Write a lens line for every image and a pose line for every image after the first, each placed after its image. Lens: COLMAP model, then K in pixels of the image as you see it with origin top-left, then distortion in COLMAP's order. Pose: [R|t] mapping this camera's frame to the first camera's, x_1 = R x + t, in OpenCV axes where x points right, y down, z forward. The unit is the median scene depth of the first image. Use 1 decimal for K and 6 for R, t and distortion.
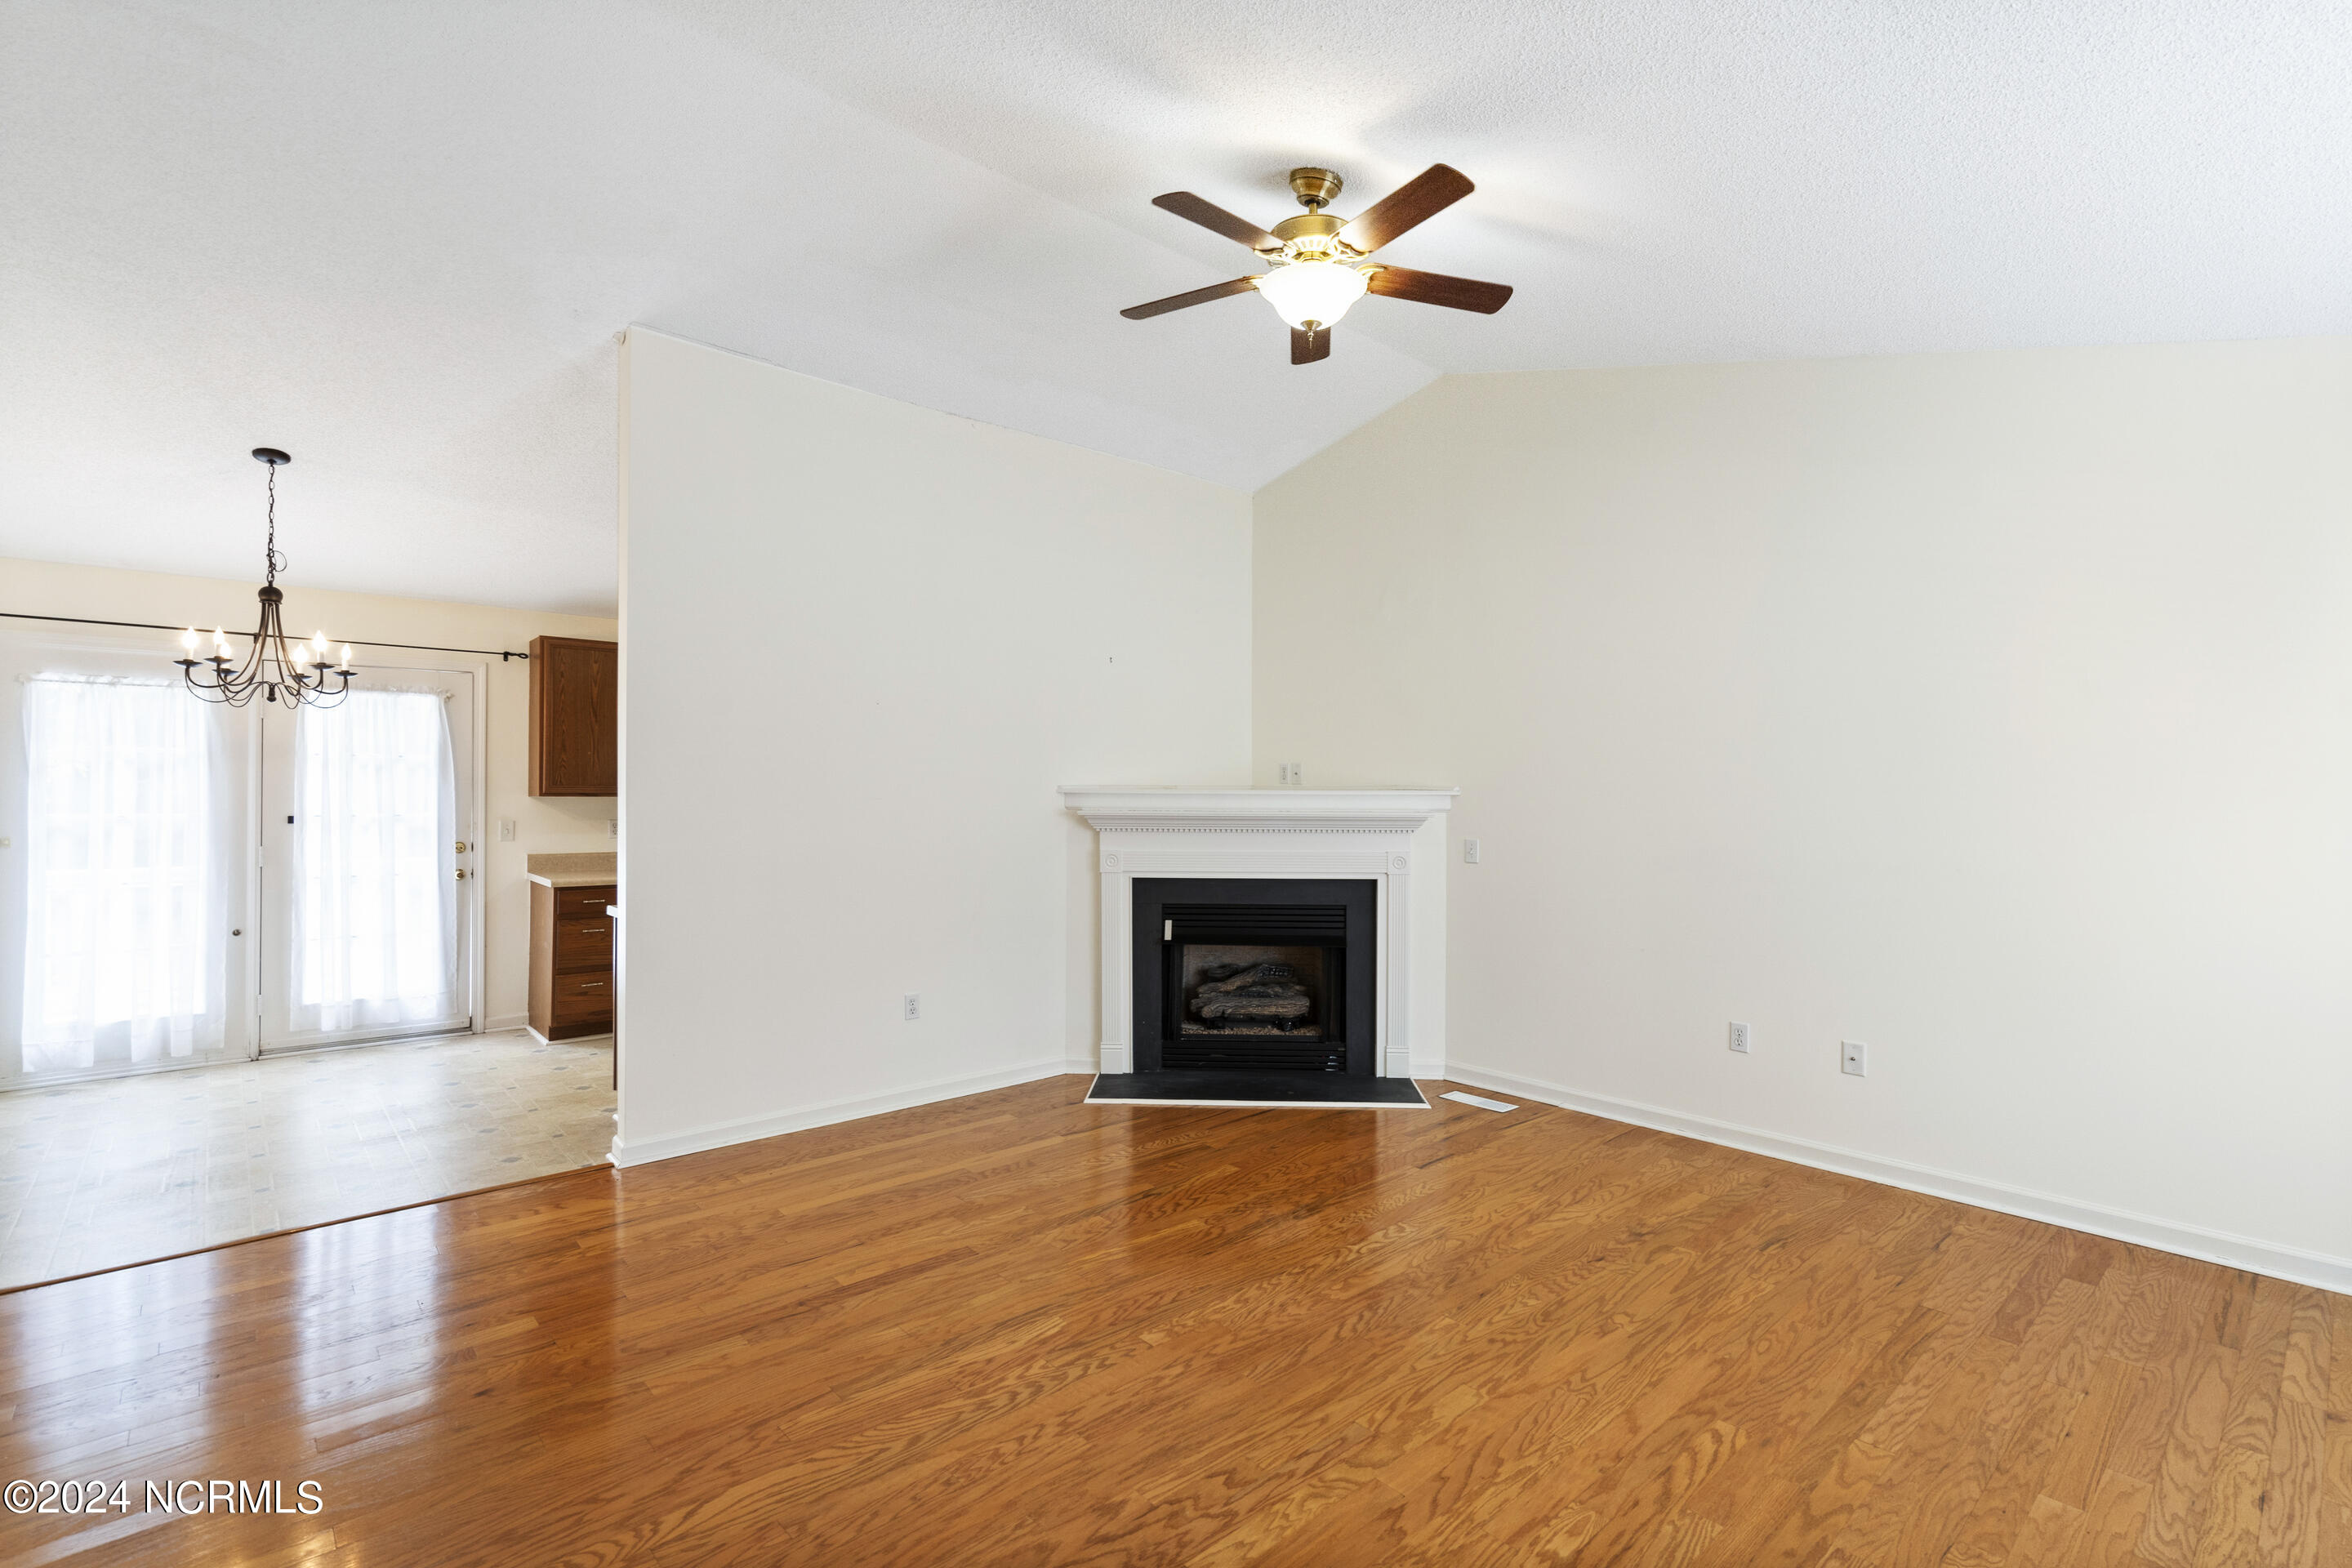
lens RADIAL K [[1072.9, 0, 1182.5], [0, 1072.9, 786.5], [0, 0, 1]] dist [-0.001414, -0.000719]
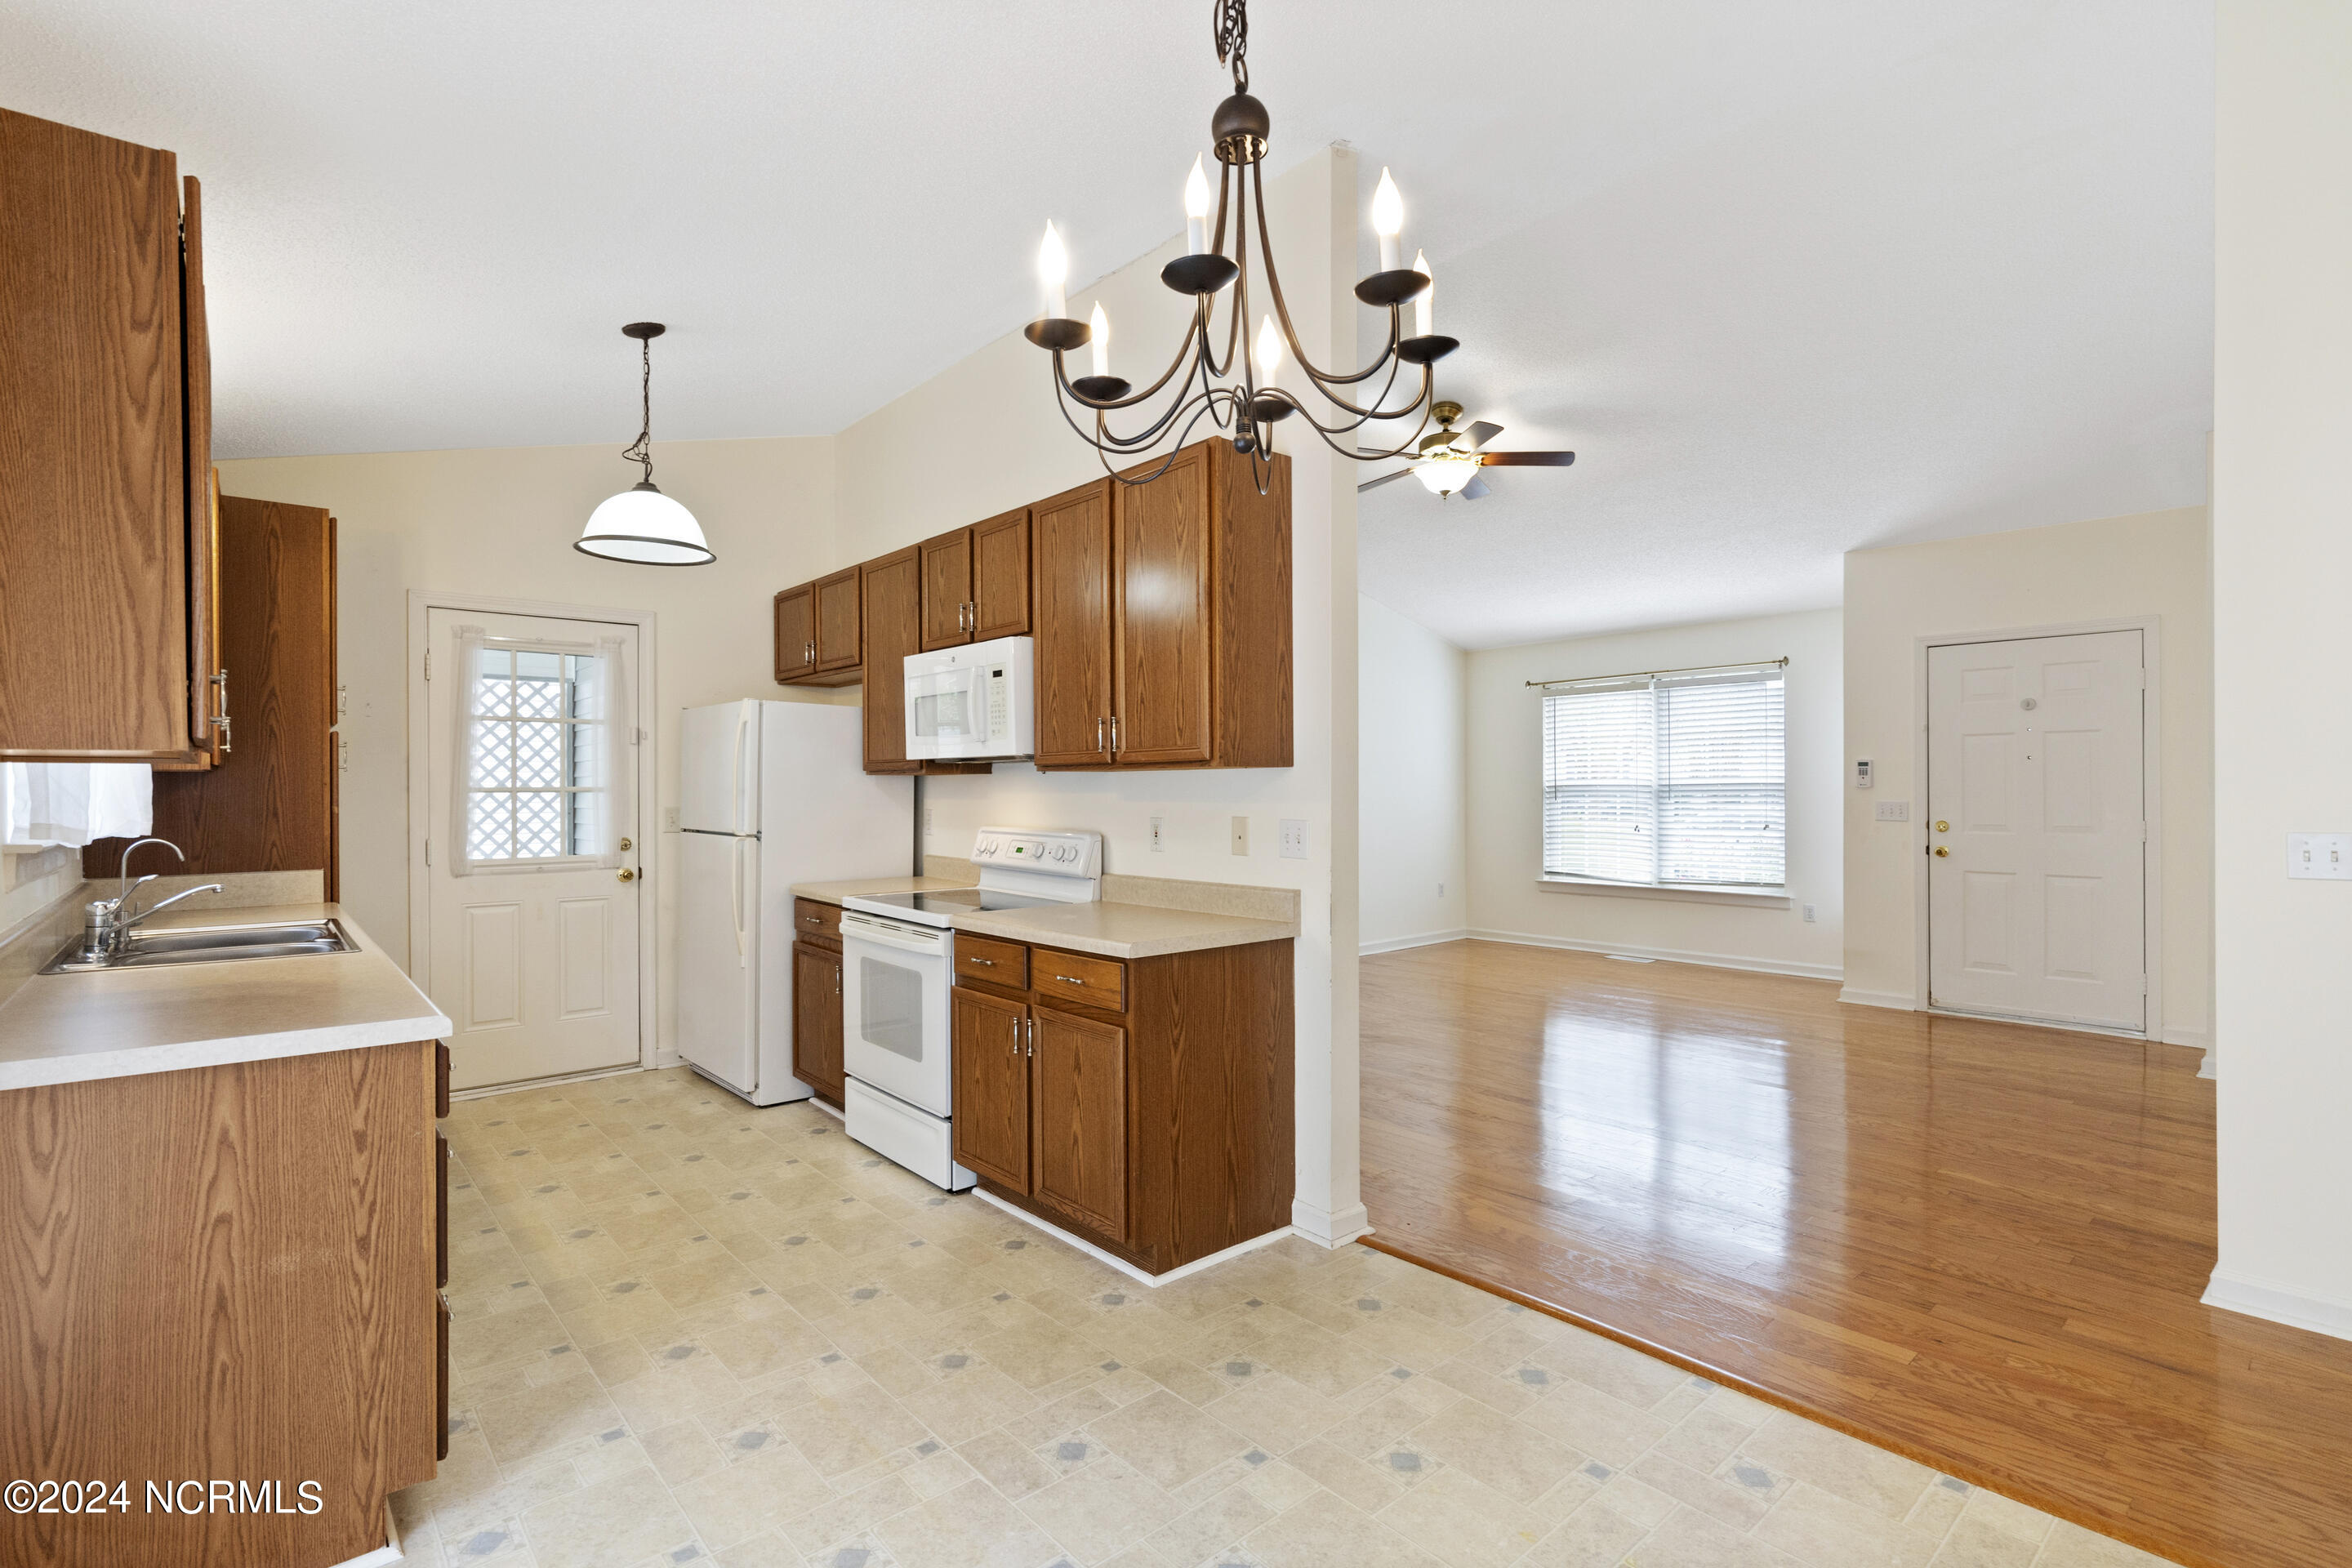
lens RADIAL K [[1095.1, 0, 1190.2], [0, 1095.1, 783.9], [0, 0, 1]] dist [0.020245, -0.012211]
pose [[0.007113, -0.001362, 0.999974, -1.023942], [0.000979, 0.999999, 0.001355, 0.021636], [-0.999974, 0.000969, 0.007114, 0.868509]]
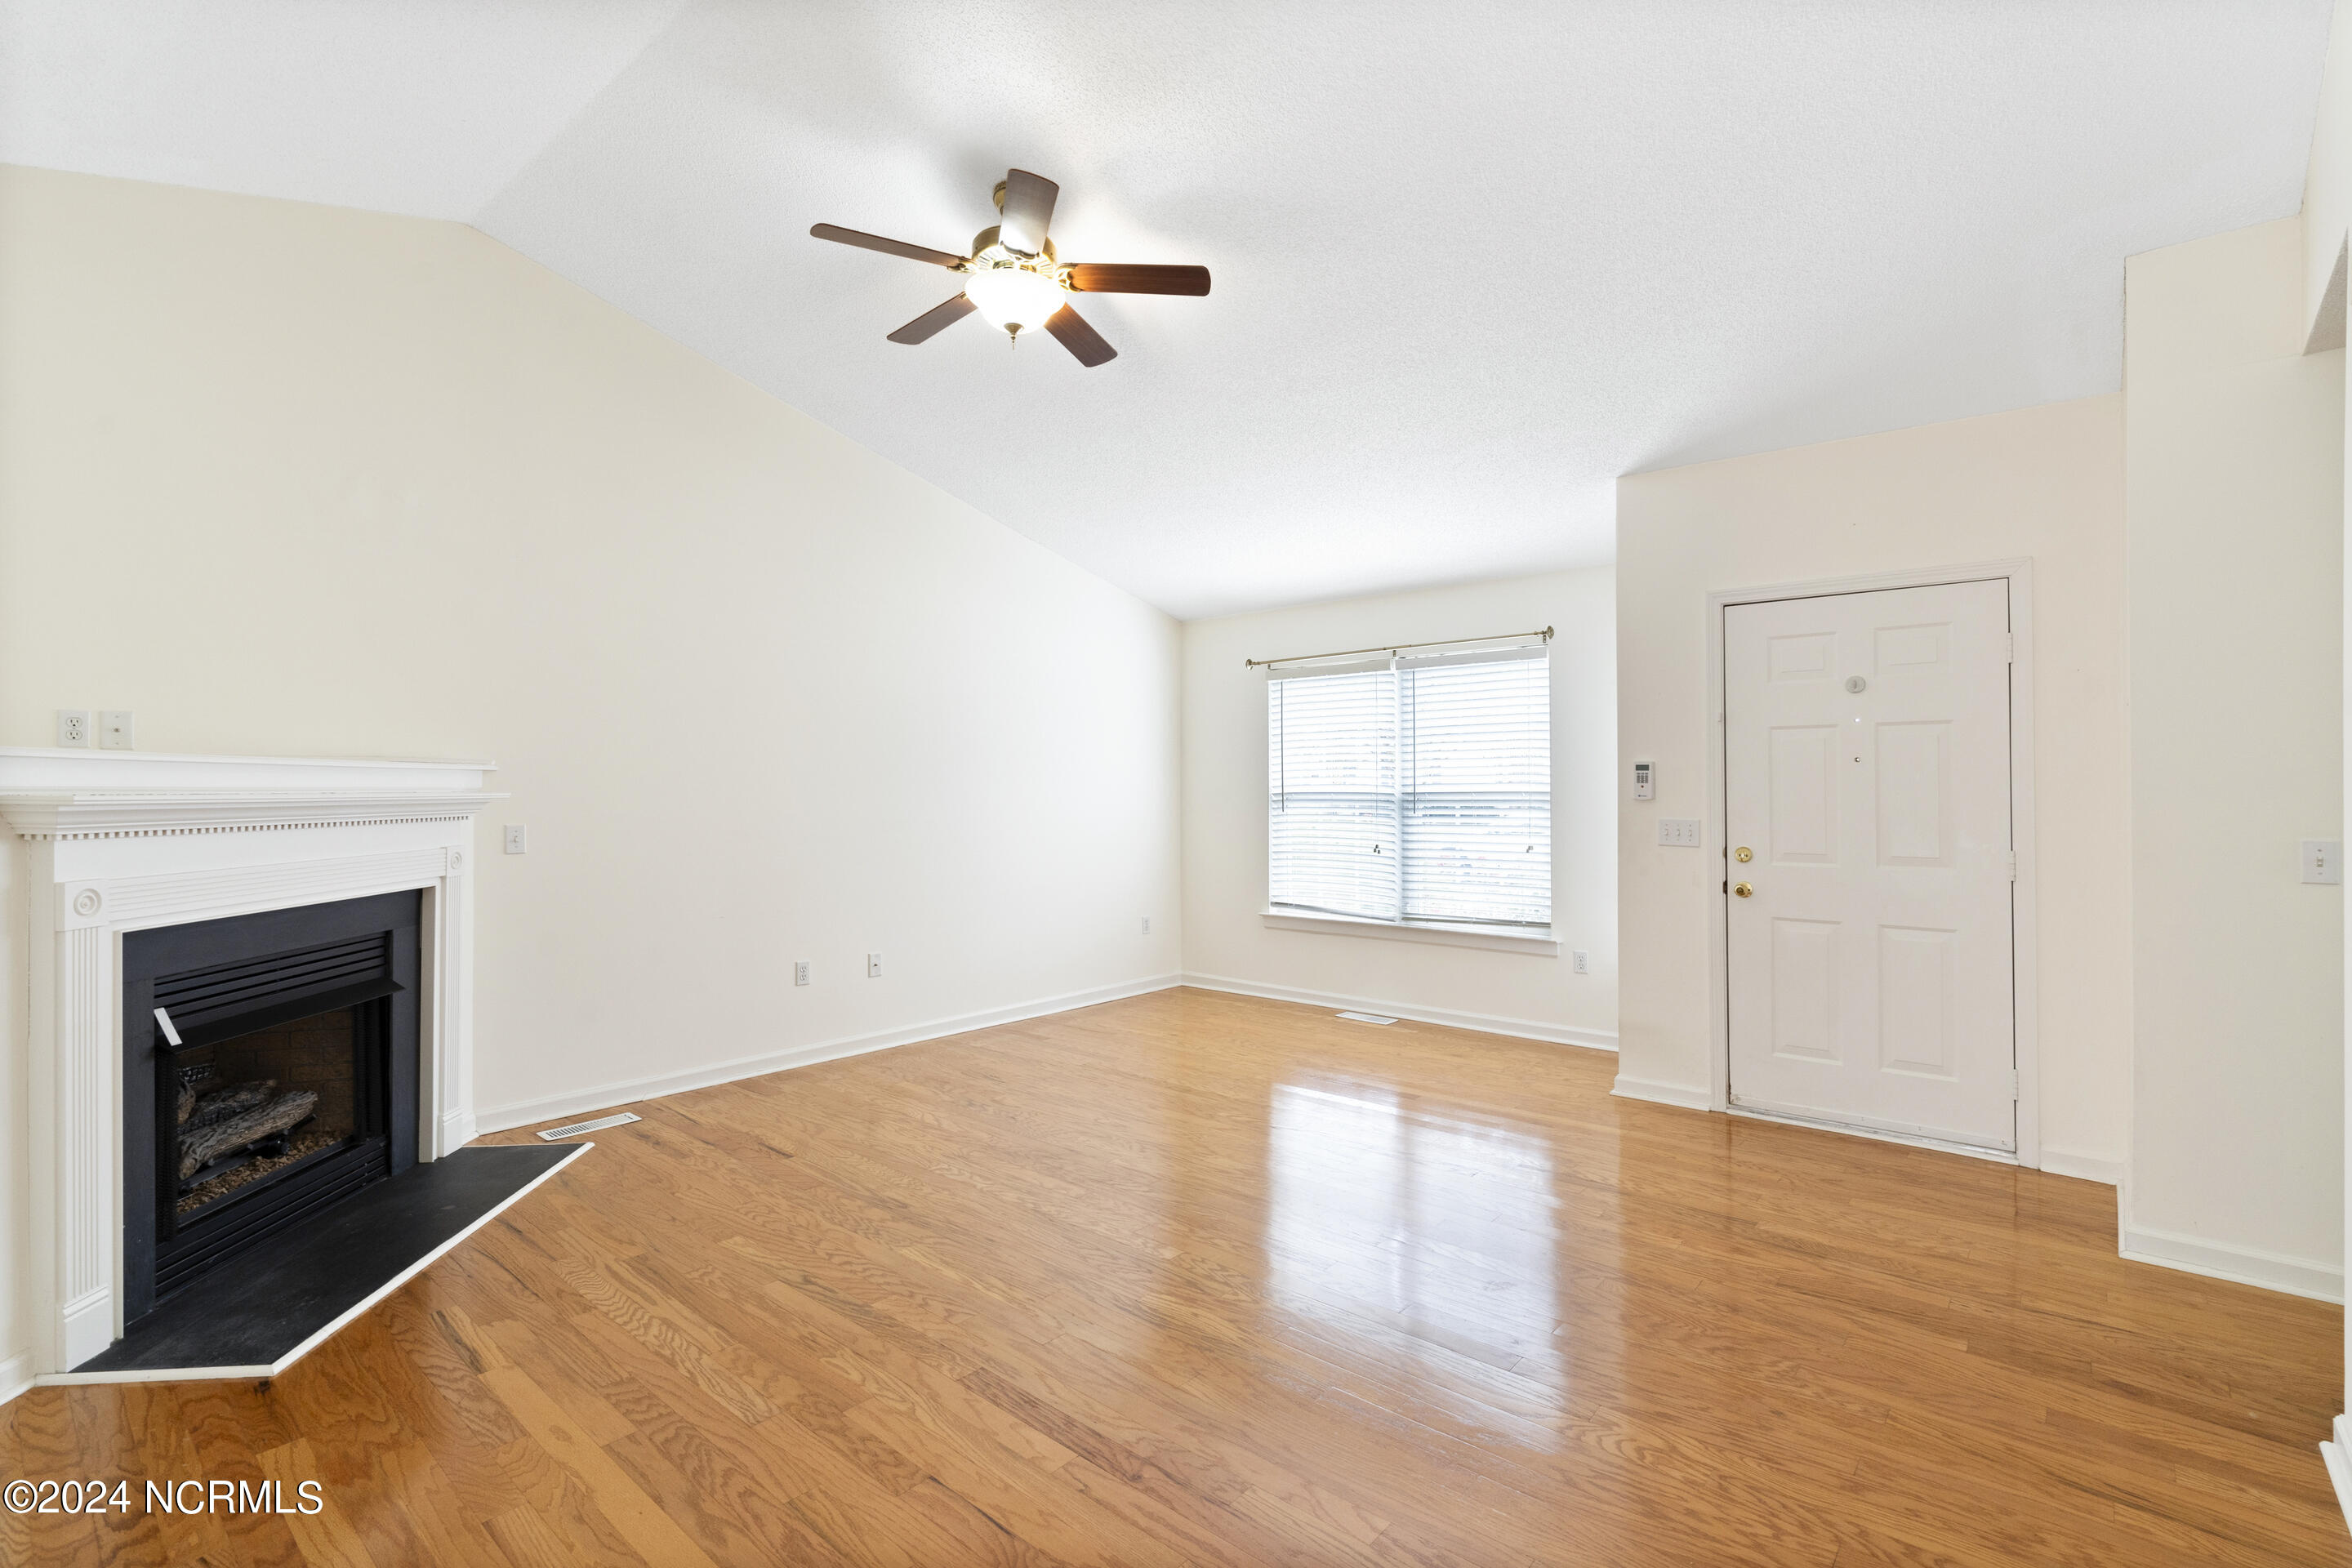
lens RADIAL K [[1065.9, 0, 1180.9], [0, 1065.9, 766.2], [0, 0, 1]] dist [-0.003382, -0.000026]
pose [[-0.122160, 0.015442, 0.992390, -0.607177], [-0.003179, 0.999868, -0.015950, 0.015992], [-0.992505, -0.005103, -0.122095, 0.607283]]
